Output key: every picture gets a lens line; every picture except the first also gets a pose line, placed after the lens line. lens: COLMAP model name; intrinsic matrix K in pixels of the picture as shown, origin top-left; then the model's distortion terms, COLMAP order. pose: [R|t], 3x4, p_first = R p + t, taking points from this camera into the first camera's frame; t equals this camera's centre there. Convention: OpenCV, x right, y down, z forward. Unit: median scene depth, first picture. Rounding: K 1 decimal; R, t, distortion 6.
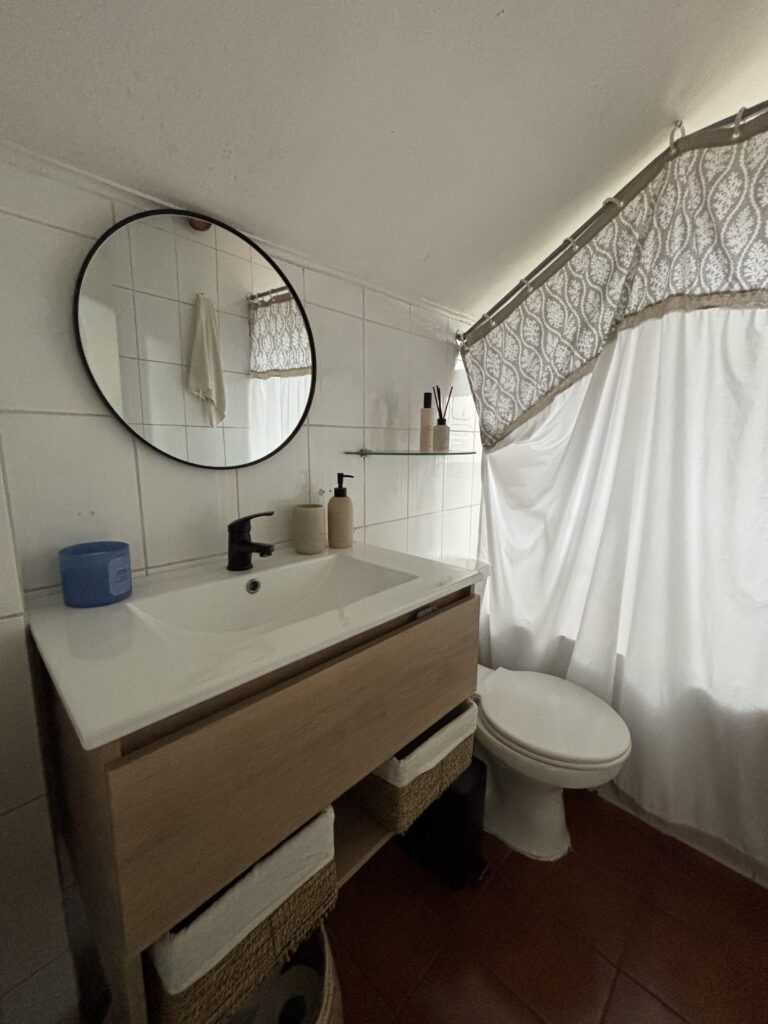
lens RADIAL K [[415.4, 0, 386.1], [0, 415.4, 511.3], [0, 0, 1]] dist [0.001271, 0.000372]
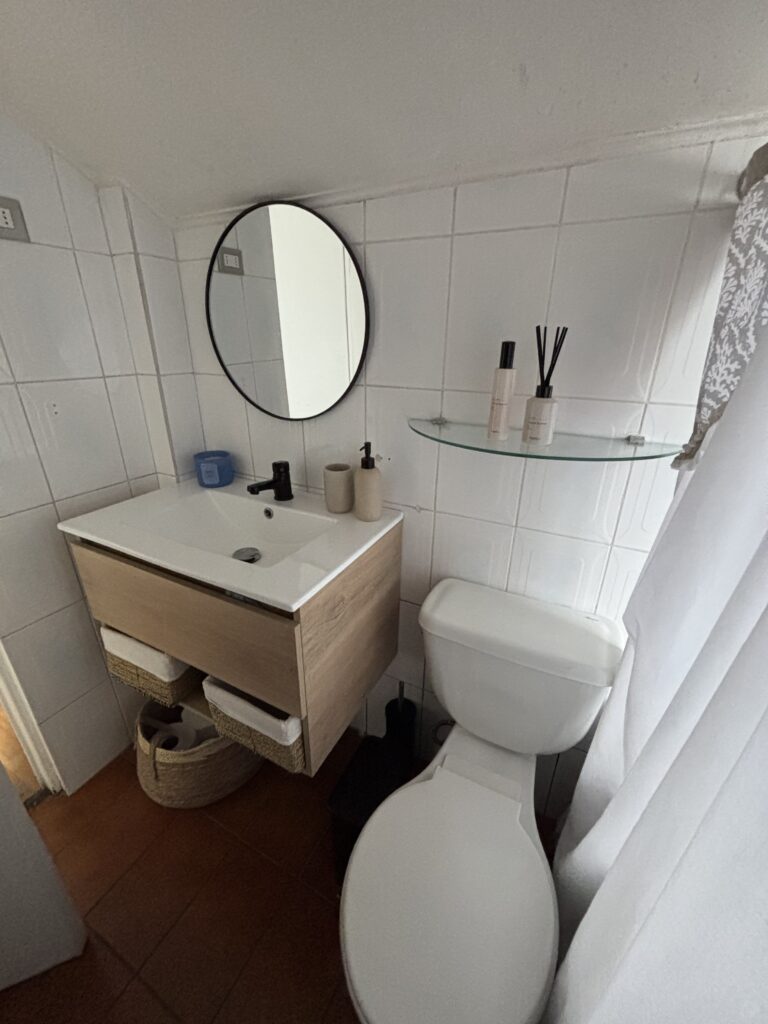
lens RADIAL K [[415.4, 0, 386.1], [0, 415.4, 511.3], [0, 0, 1]] dist [0.001271, 0.000372]
pose [[0.305338, 0.366937, -0.878707, 0.780645], [-0.163805, 0.929259, 0.331127, -0.264978], [0.938049, 0.042831, 0.343844, 0.736878]]
